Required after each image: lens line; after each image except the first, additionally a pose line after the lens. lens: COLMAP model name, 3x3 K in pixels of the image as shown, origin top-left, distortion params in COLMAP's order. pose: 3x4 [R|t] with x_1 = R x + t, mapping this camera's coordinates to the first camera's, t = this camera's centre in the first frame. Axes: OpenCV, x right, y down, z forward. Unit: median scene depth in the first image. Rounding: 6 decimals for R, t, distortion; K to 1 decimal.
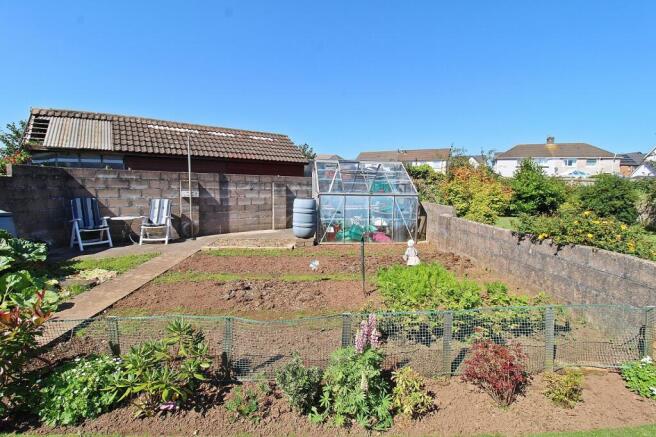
lens RADIAL K [[313.4, 0, 330.7], [0, 313.4, 213.0], [0, 0, 1]] dist [-0.009436, -0.004950]
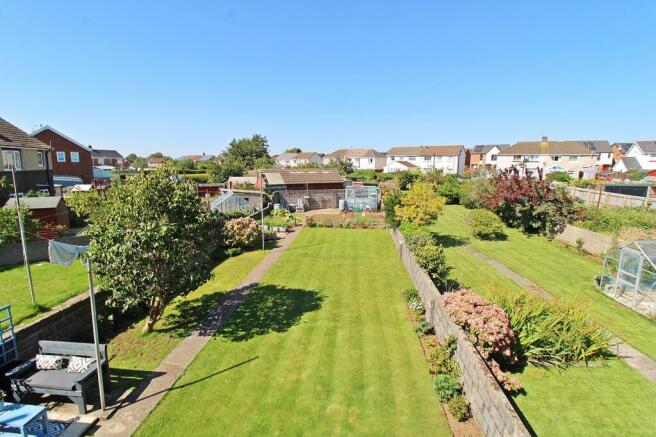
lens RADIAL K [[313.4, 0, 326.5], [0, 313.4, 223.3], [0, 0, 1]] dist [-0.009436, -0.004950]
pose [[0.988206, 0.016830, -0.152203, 0.230008], [-0.001919, 0.995225, 0.097587, -0.104858], [0.153118, -0.096144, 0.983520, -2.054733]]
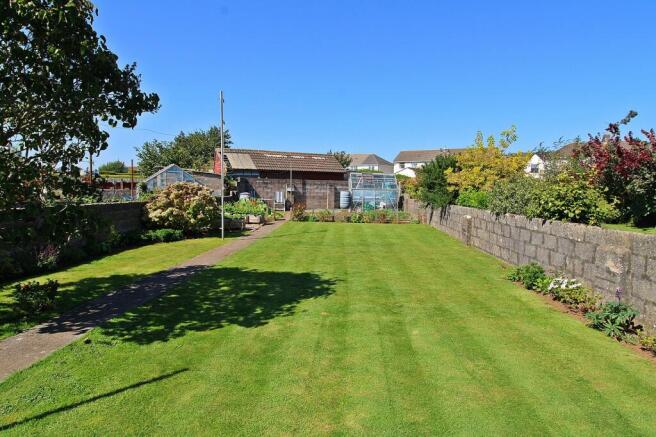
lens RADIAL K [[421.6, 0, 329.4], [0, 421.6, 216.5], [0, 0, 1]] dist [0.002331, 0.000218]
pose [[0.994914, 0.004799, -0.100617, 0.090414], [-0.006931, 0.999759, -0.020847, 0.168763], [0.100493, 0.021438, 0.994707, -1.699239]]
